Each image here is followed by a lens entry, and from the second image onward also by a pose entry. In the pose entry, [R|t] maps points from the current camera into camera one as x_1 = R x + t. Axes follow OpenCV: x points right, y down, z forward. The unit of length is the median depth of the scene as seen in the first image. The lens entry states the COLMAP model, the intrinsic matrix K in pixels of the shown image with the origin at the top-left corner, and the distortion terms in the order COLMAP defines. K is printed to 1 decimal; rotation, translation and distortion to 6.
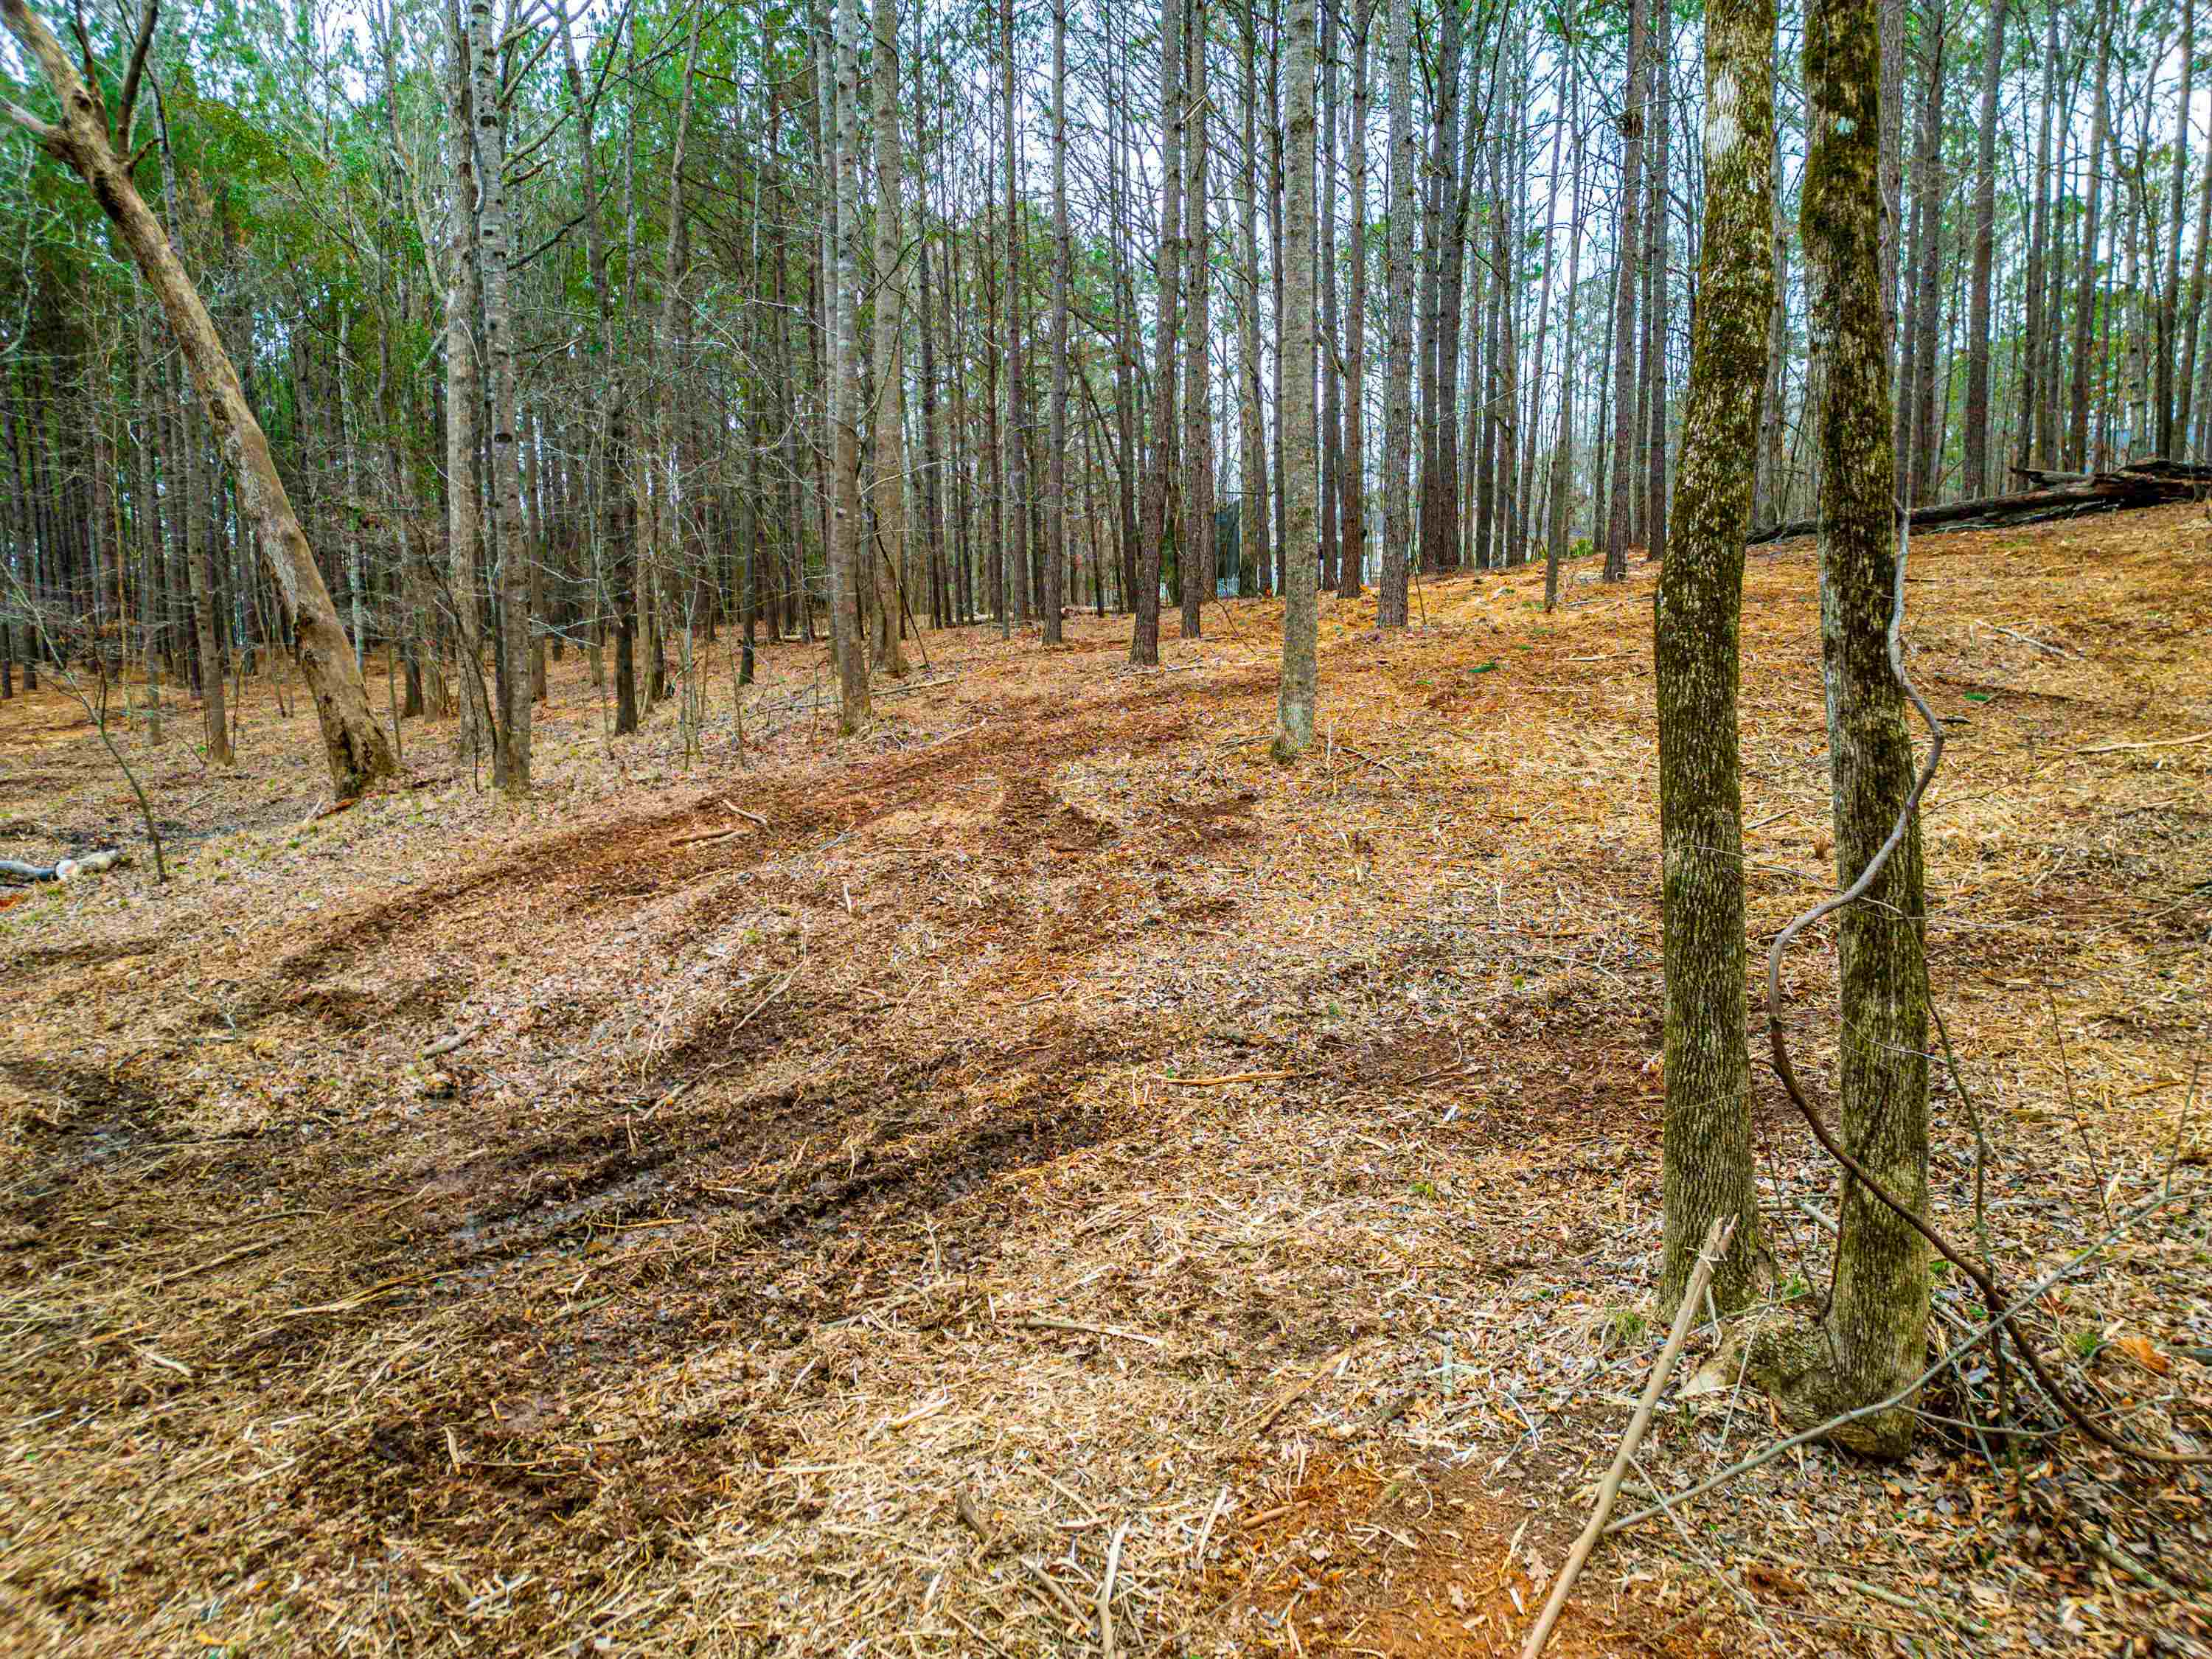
lens RADIAL K [[1579.1, 0, 1105.5], [0, 1579.1, 826.1], [0, 0, 1]] dist [0.075870, -0.032762]
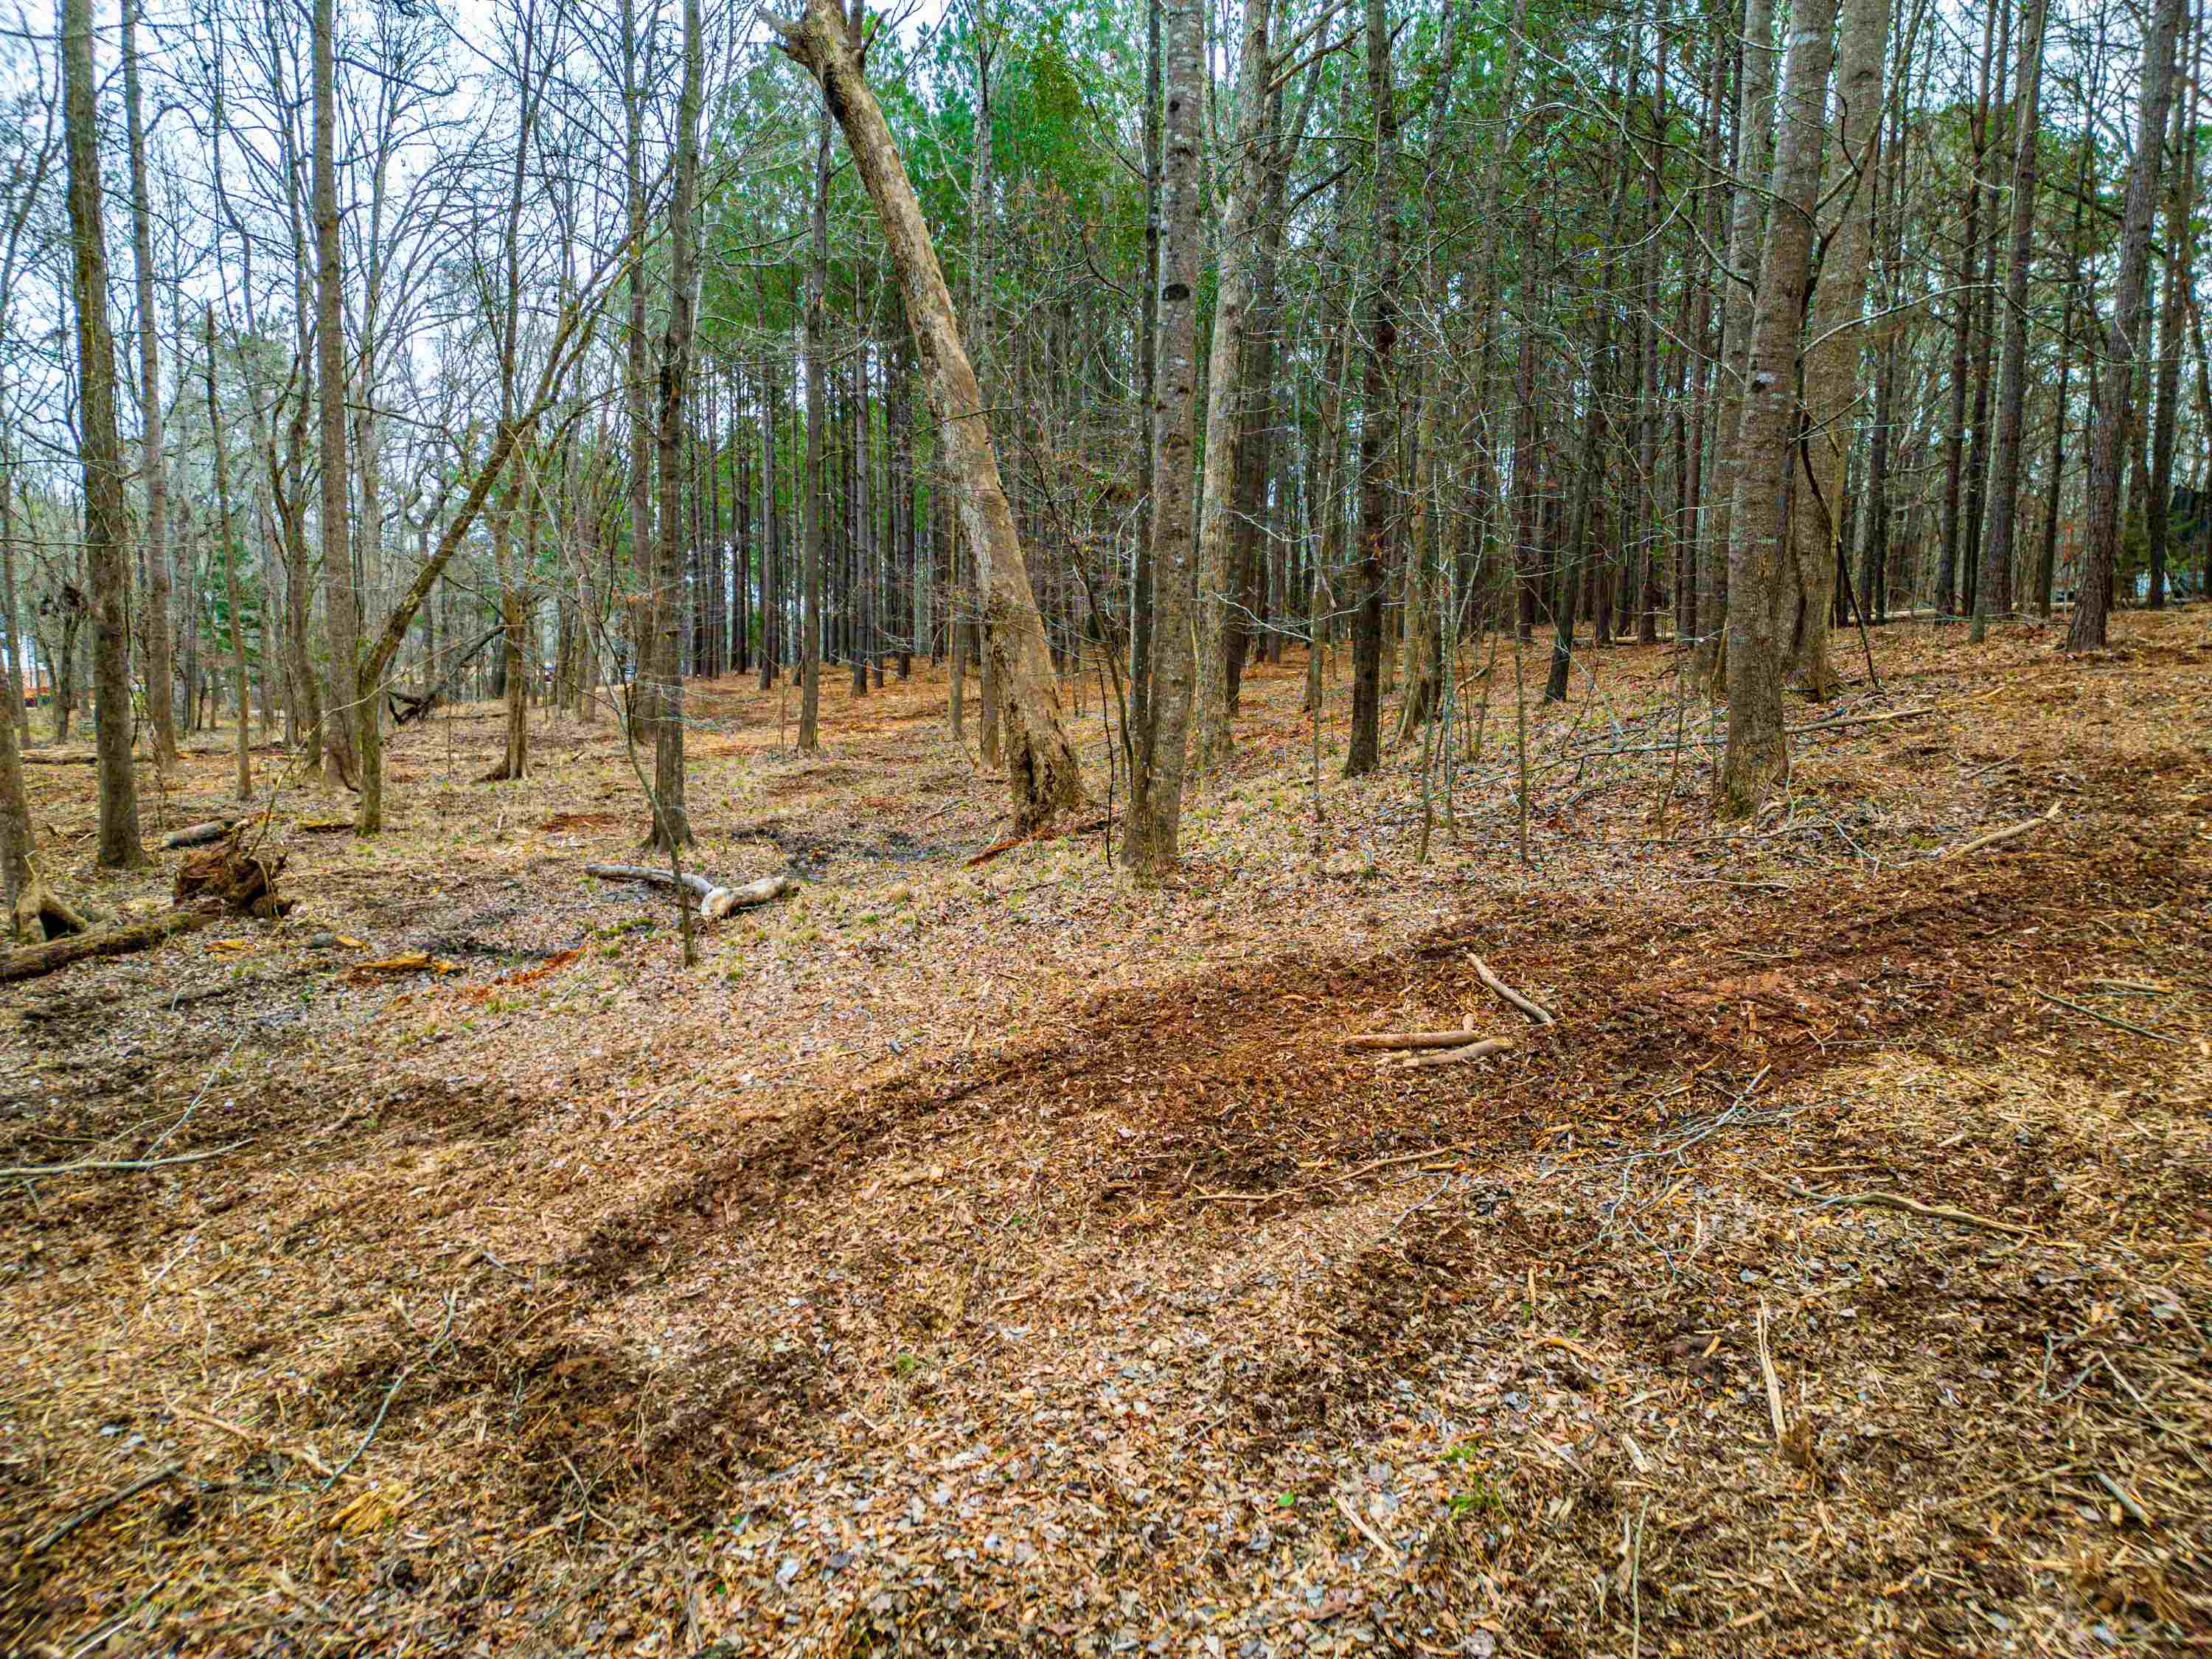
lens RADIAL K [[1579.1, 0, 1104.0], [0, 1579.1, 819.9], [0, 0, 1]] dist [0.075870, -0.032762]
pose [[0.875230, 0.072382, -0.478261, -0.099326], [-0.075861, 0.997045, 0.012070, -0.050002], [0.477722, 0.025718, 0.878135, 0.472435]]
